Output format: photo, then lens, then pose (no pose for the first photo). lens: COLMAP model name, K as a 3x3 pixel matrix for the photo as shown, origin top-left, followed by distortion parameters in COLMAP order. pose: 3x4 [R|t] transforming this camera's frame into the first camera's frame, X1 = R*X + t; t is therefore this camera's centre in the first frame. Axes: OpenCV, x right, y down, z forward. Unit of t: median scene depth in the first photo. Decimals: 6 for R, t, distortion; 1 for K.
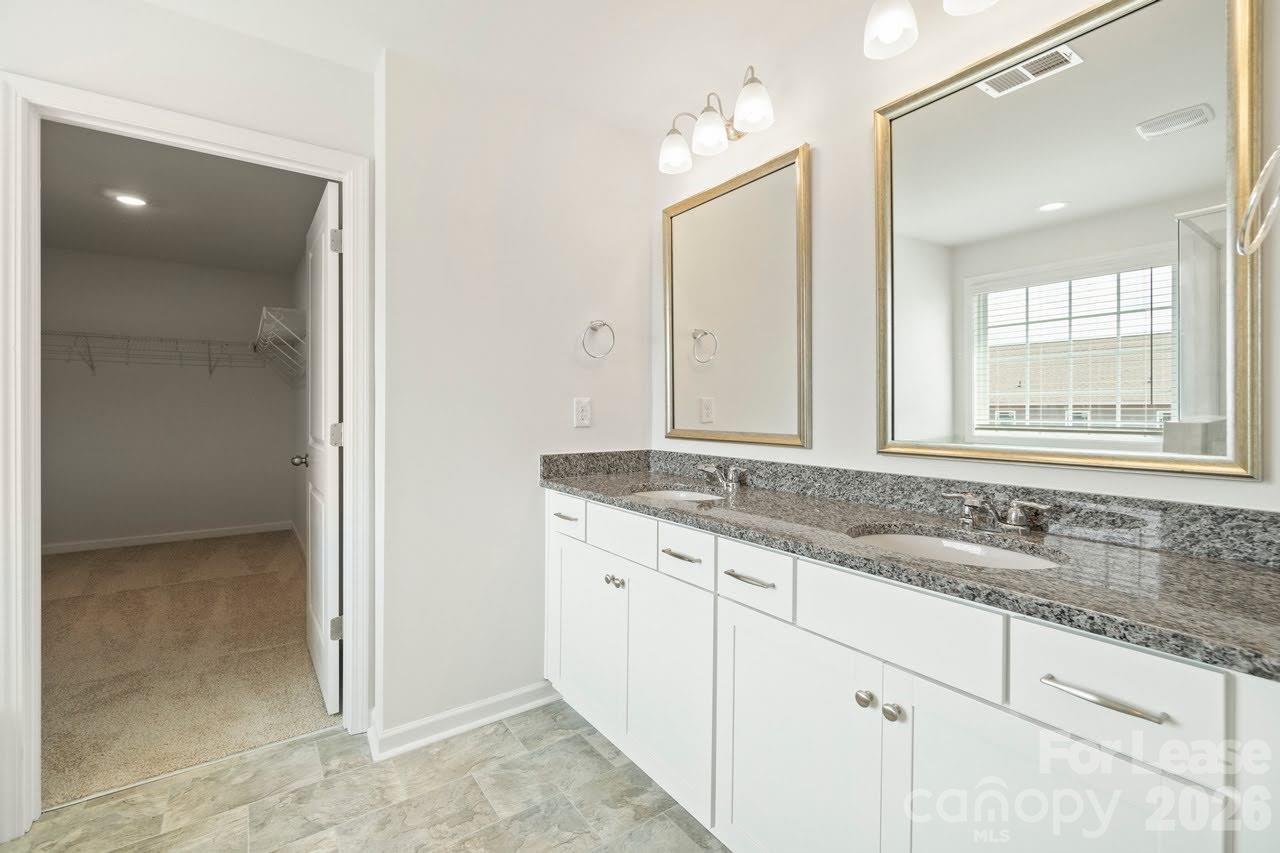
lens RADIAL K [[551.5, 0, 634.3], [0, 551.5, 416.4], [0, 0, 1]] dist [0.000628, 0.000305]
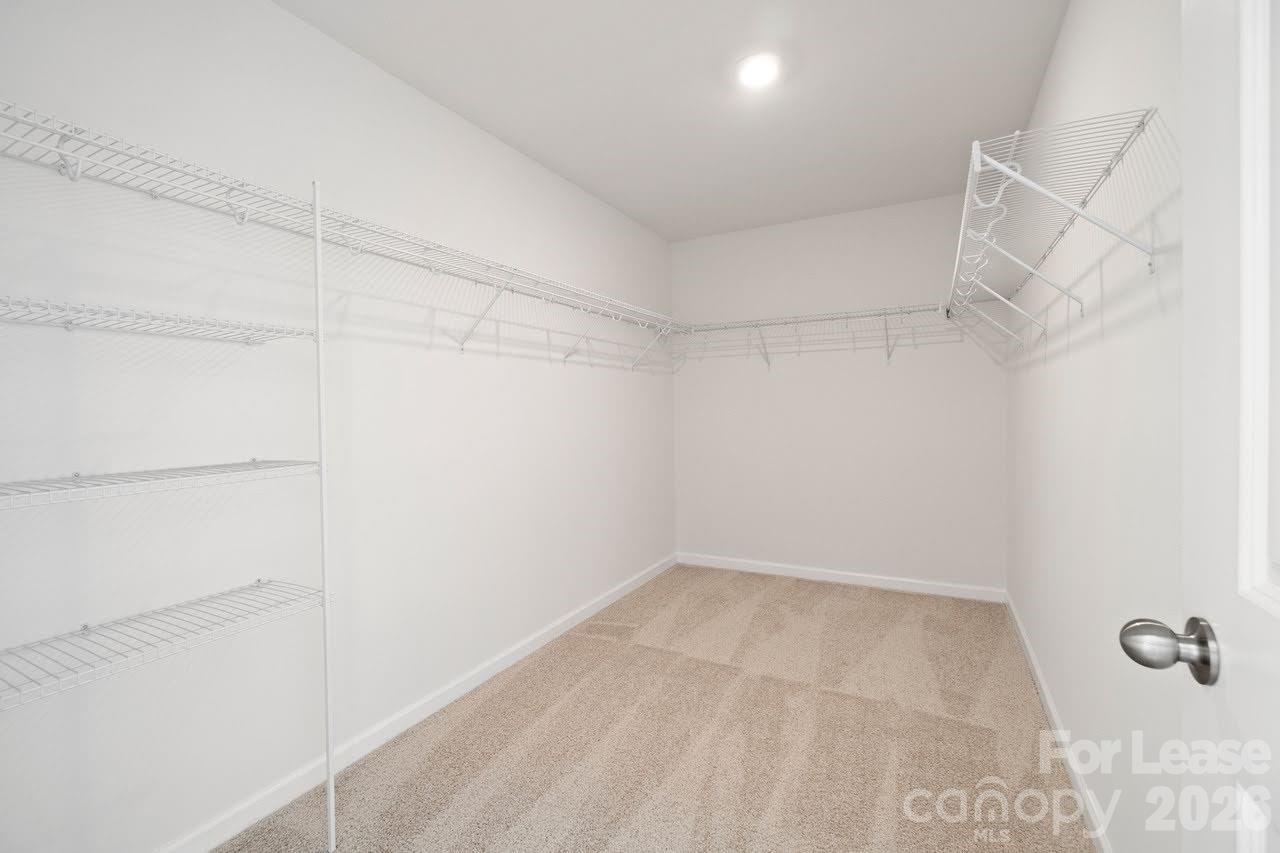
lens RADIAL K [[551.5, 0, 634.3], [0, 551.5, 416.4], [0, 0, 1]] dist [0.000628, 0.000305]
pose [[0.439237, -0.001489, -0.898370, -0.307682], [0.005116, 0.999987, 0.000844, -0.005424], [0.898357, -0.004967, 0.439239, 0.440938]]
